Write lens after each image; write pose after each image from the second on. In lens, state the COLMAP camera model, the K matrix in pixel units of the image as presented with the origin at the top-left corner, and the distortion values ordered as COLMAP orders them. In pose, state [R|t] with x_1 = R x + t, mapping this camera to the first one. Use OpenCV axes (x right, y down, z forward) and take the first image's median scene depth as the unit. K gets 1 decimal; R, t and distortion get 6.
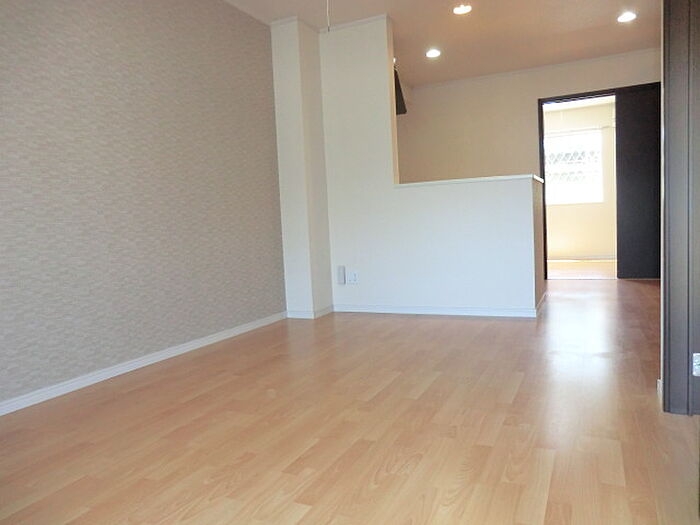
lens RADIAL K [[507.1, 0, 356.3], [0, 507.1, 260.1], [0, 0, 1]] dist [-0.092203, 0.100811]
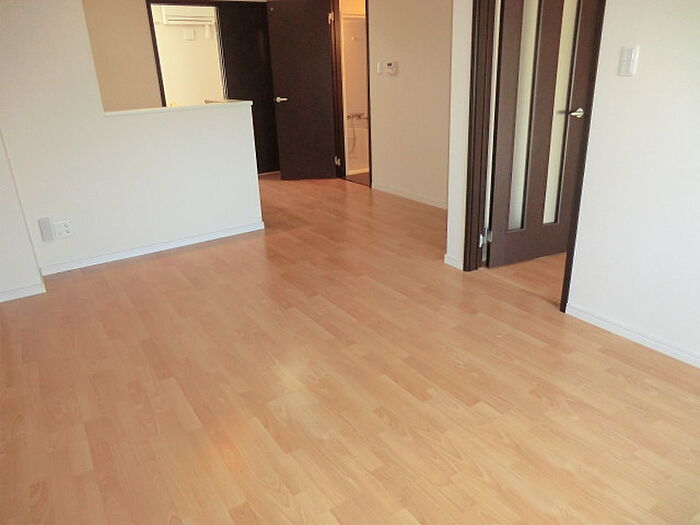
lens RADIAL K [[507.1, 0, 356.3], [0, 507.1, 260.1], [0, 0, 1]] dist [-0.092203, 0.100811]
pose [[0.515460, -0.273800, 0.811994, -0.660223], [0.070376, 0.957905, 0.278325, -0.166676], [-0.854019, -0.086321, 0.513031, 0.284500]]
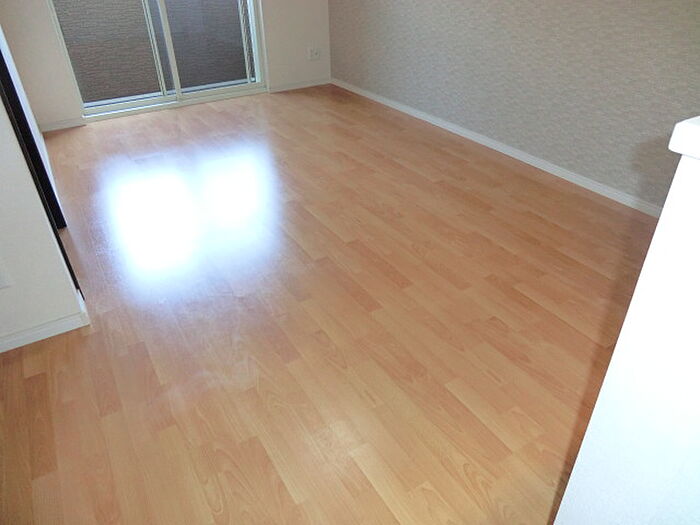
lens RADIAL K [[507.1, 0, 356.3], [0, 507.1, 260.1], [0, 0, 1]] dist [-0.092203, 0.100811]
pose [[-0.546076, 0.498249, -0.673460, 0.654045], [-0.019370, 0.796181, 0.604748, -0.283010], [0.837511, 0.343284, -0.425125, 1.291342]]
